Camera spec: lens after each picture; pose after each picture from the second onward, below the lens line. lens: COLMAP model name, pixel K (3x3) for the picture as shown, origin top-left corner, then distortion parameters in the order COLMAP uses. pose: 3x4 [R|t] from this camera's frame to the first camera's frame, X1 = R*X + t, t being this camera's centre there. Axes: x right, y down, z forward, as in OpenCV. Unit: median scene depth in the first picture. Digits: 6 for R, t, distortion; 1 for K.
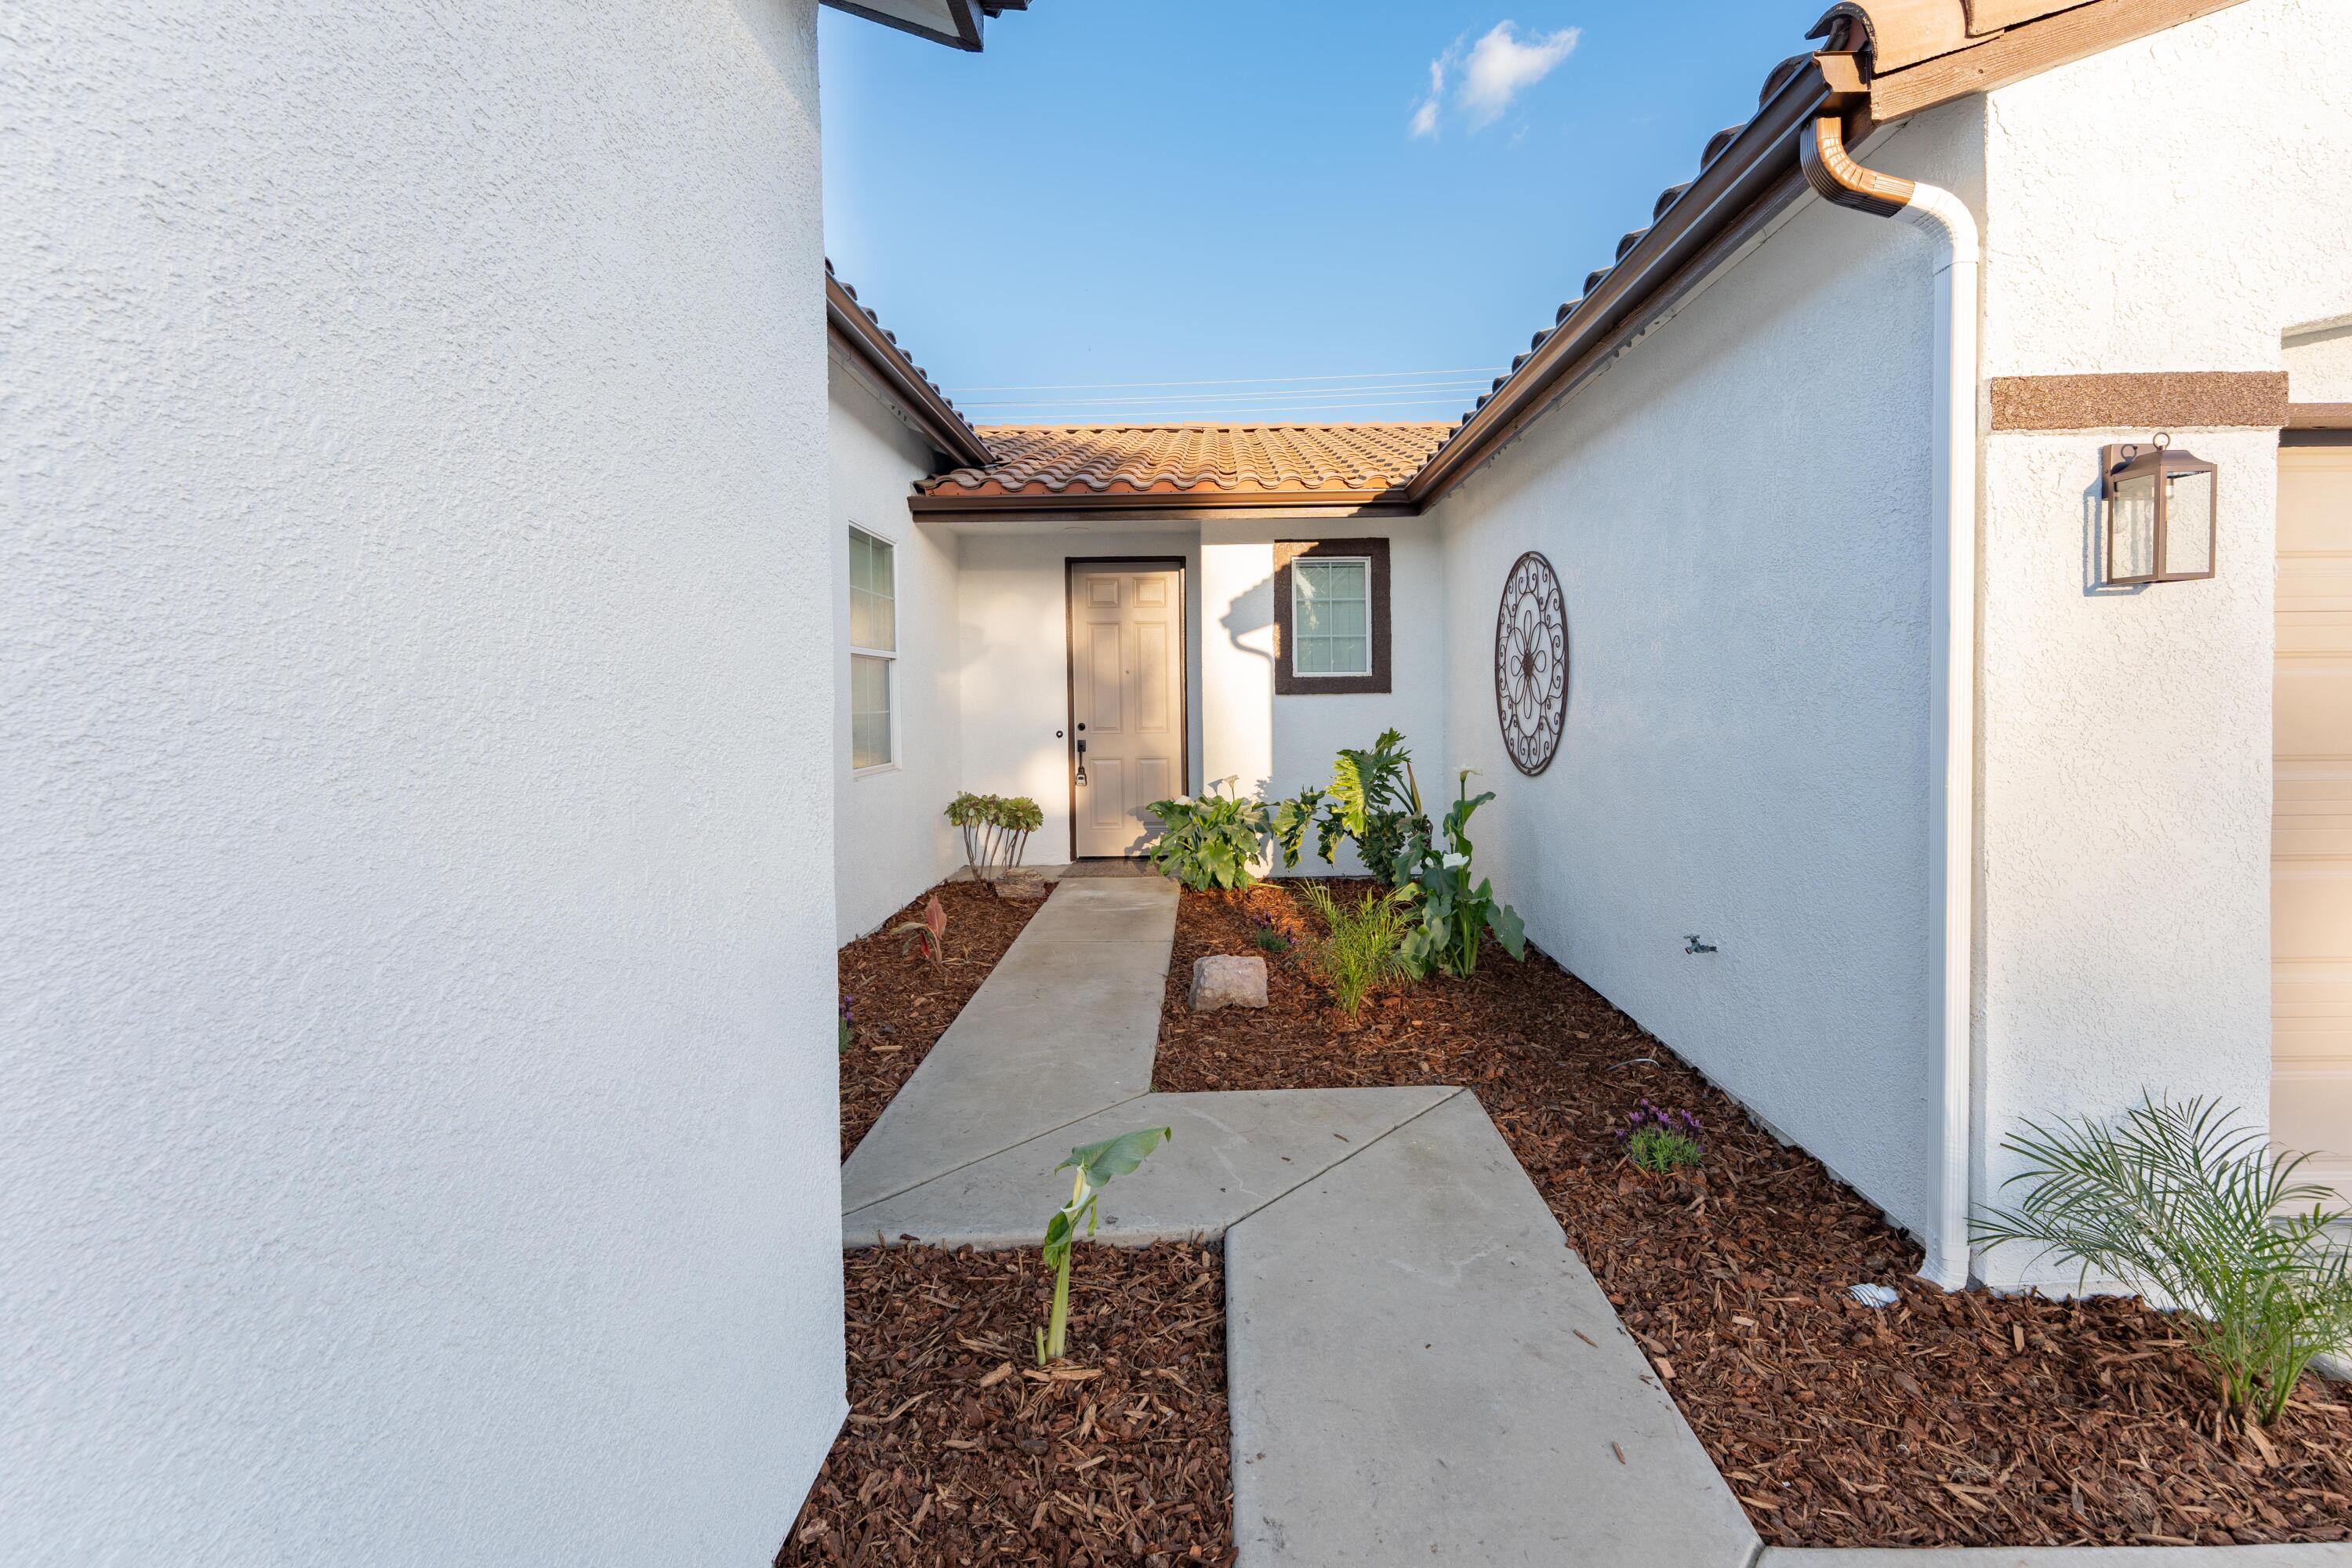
lens RADIAL K [[961.1, 0, 1207.2], [0, 961.1, 711.6], [0, 0, 1]] dist [-0.000236, 0.000214]
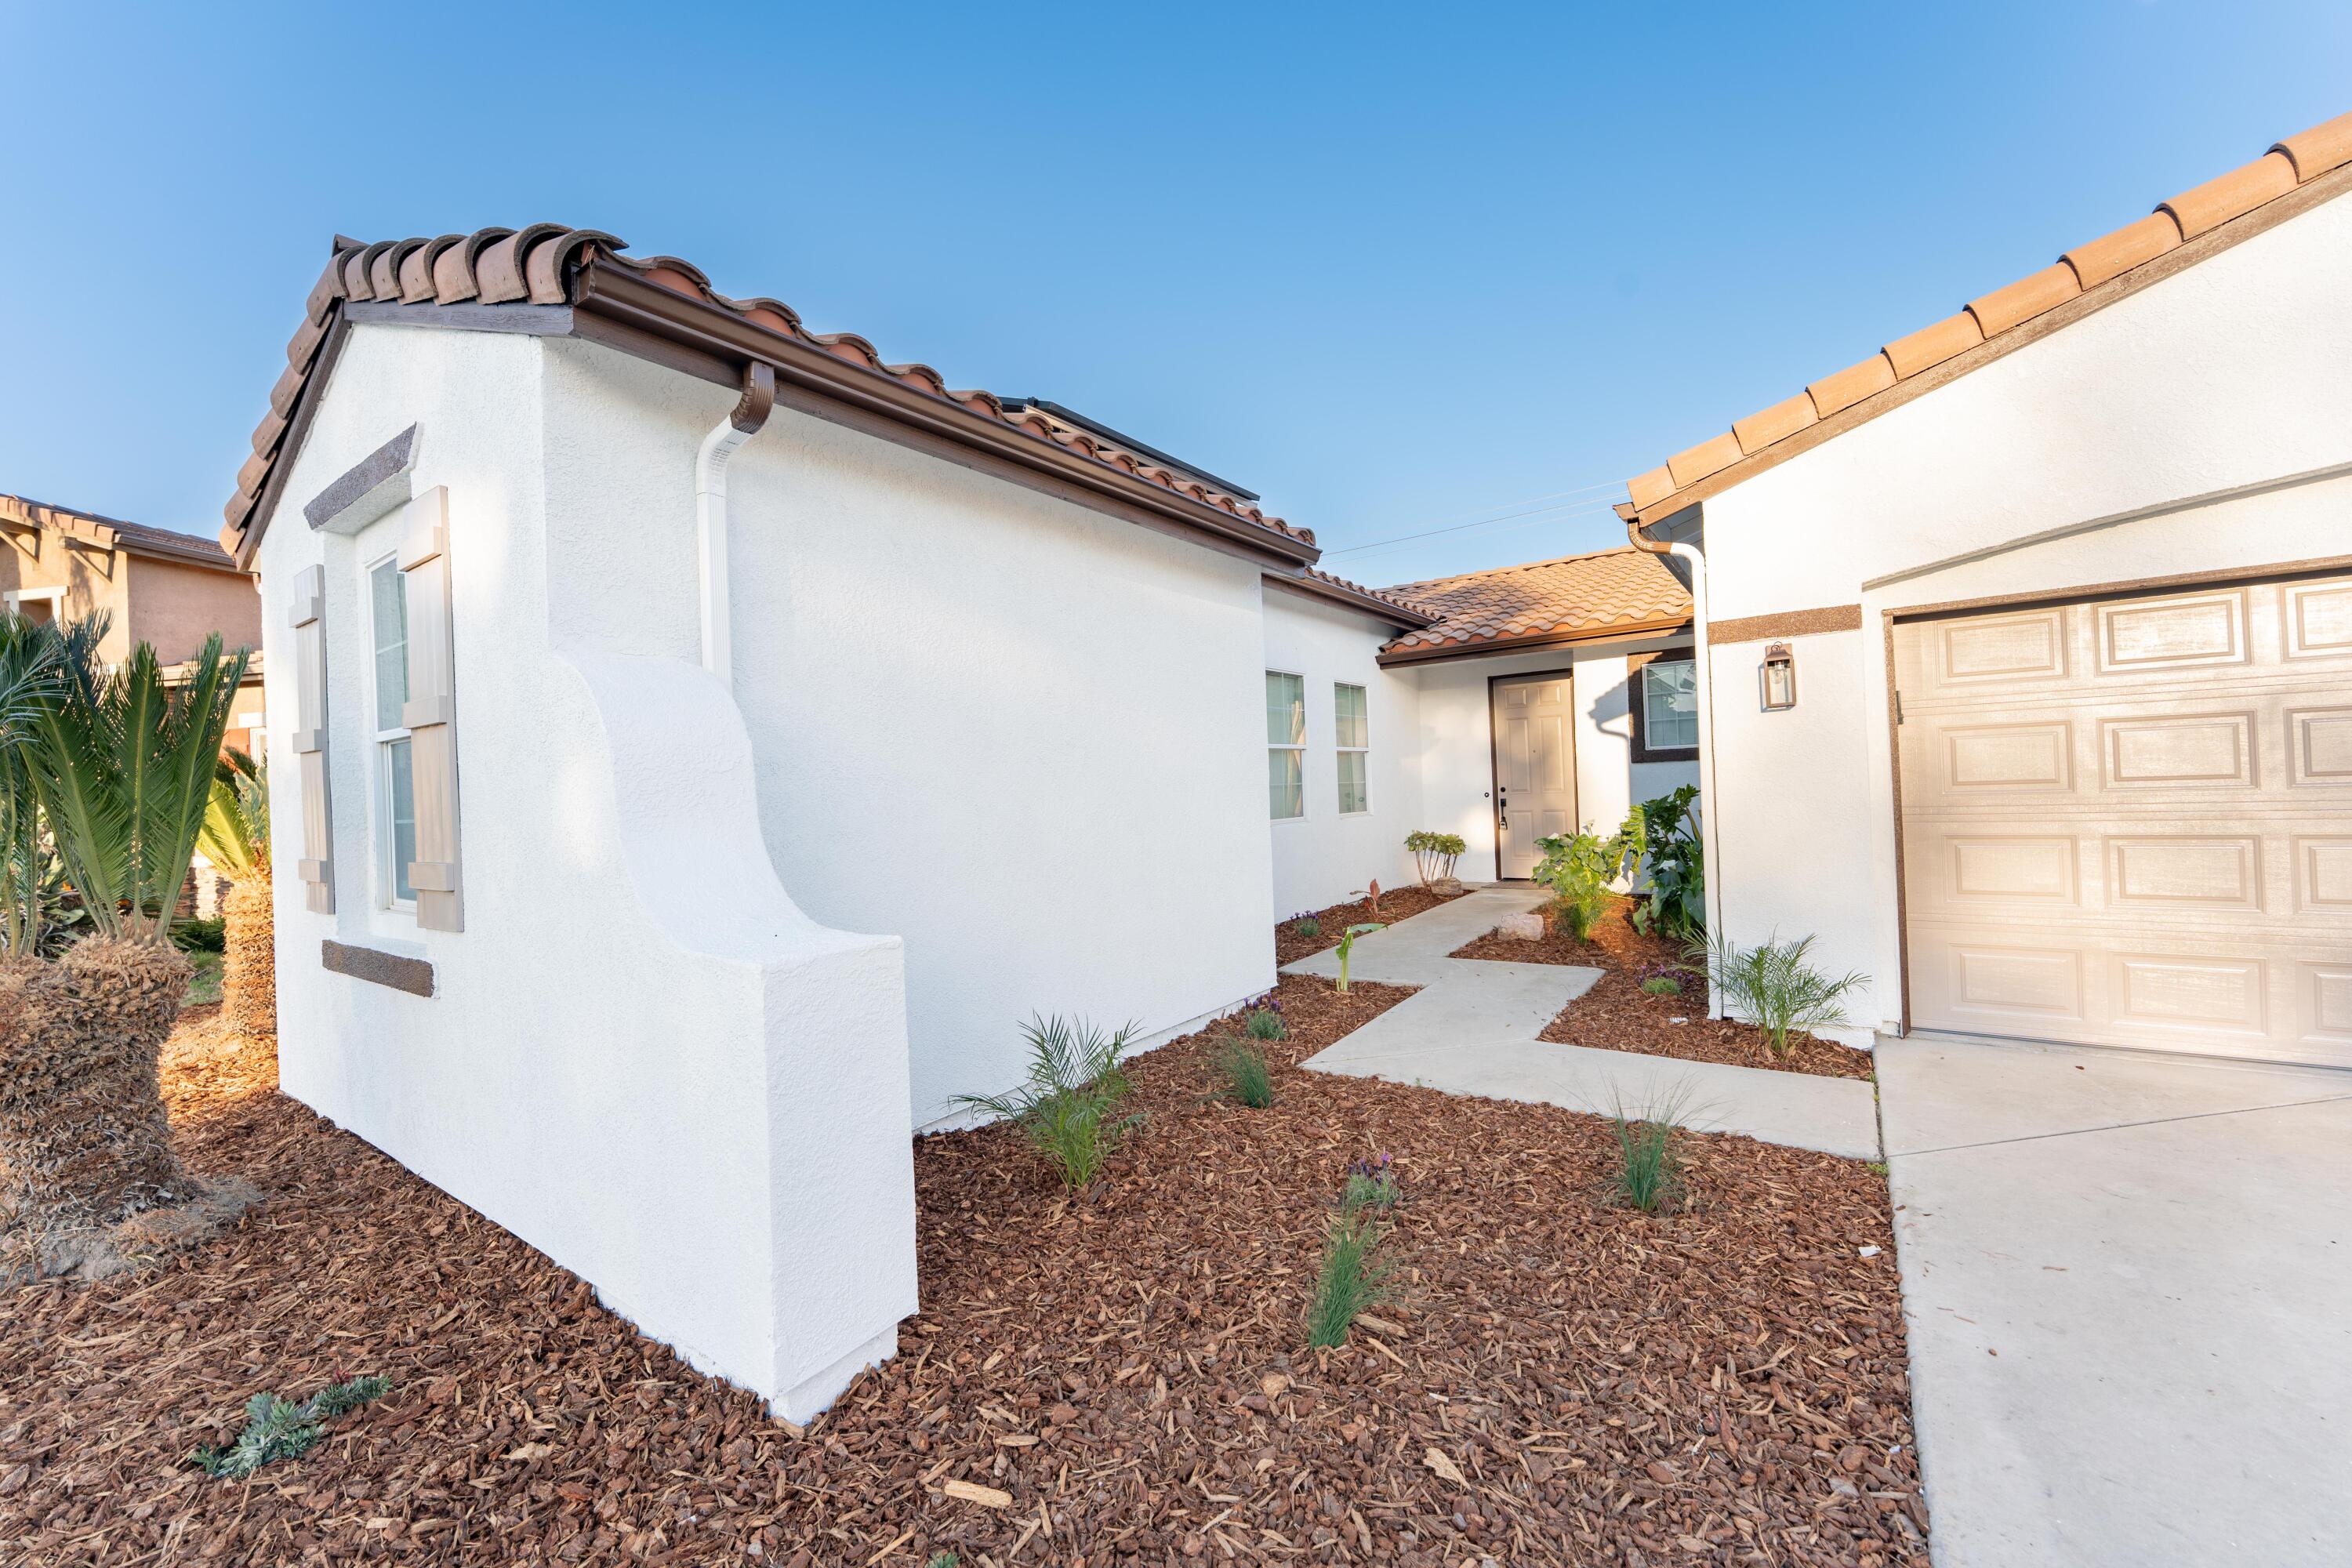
lens RADIAL K [[961.1, 0, 1180.4], [0, 961.1, 779.6], [0, 0, 1]] dist [-0.000236, 0.000214]
pose [[0.806631, -0.026536, -0.590460, 0.367002], [0.021553, 0.999648, -0.015482, 0.012908], [0.590663, -0.000237, 0.806919, -0.518797]]
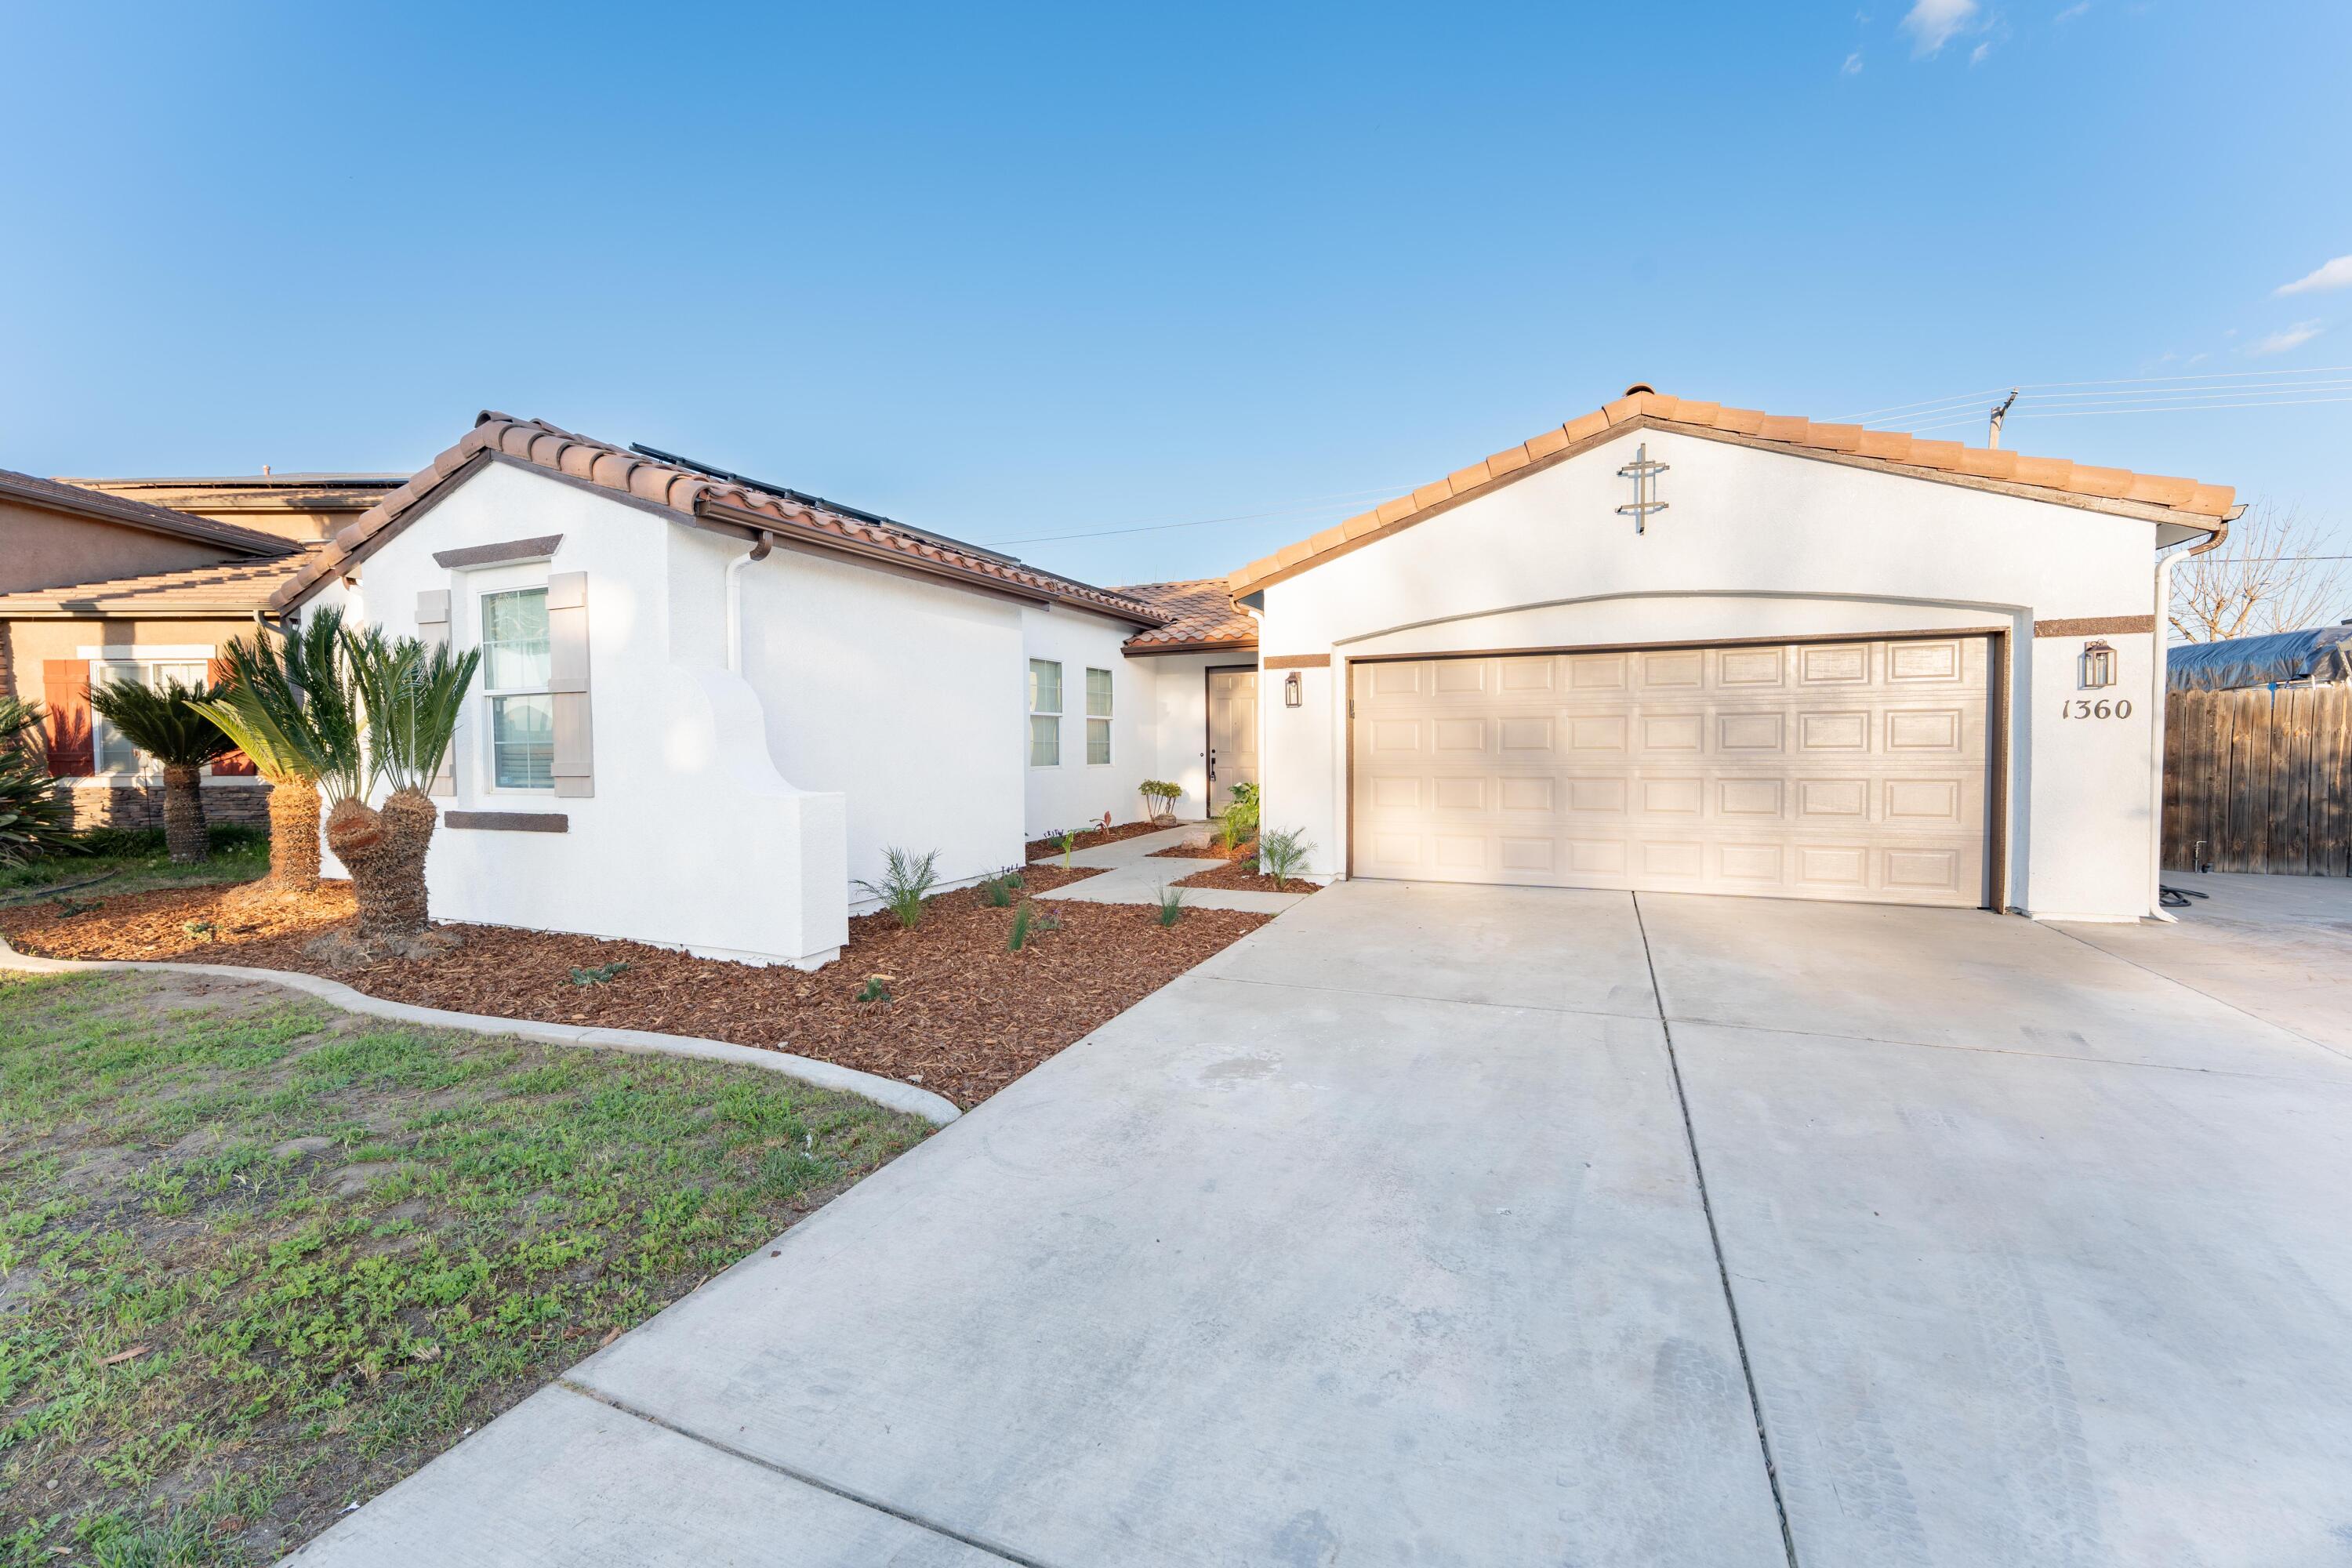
lens RADIAL K [[961.1, 0, 1155.2], [0, 961.1, 775.7], [0, 0, 1]] dist [-0.000236, 0.000214]
pose [[0.902742, 0.015958, -0.429887, 0.661352], [-0.007588, 0.999747, 0.021178, 0.025982], [0.430116, -0.015857, 0.902635, -0.905770]]
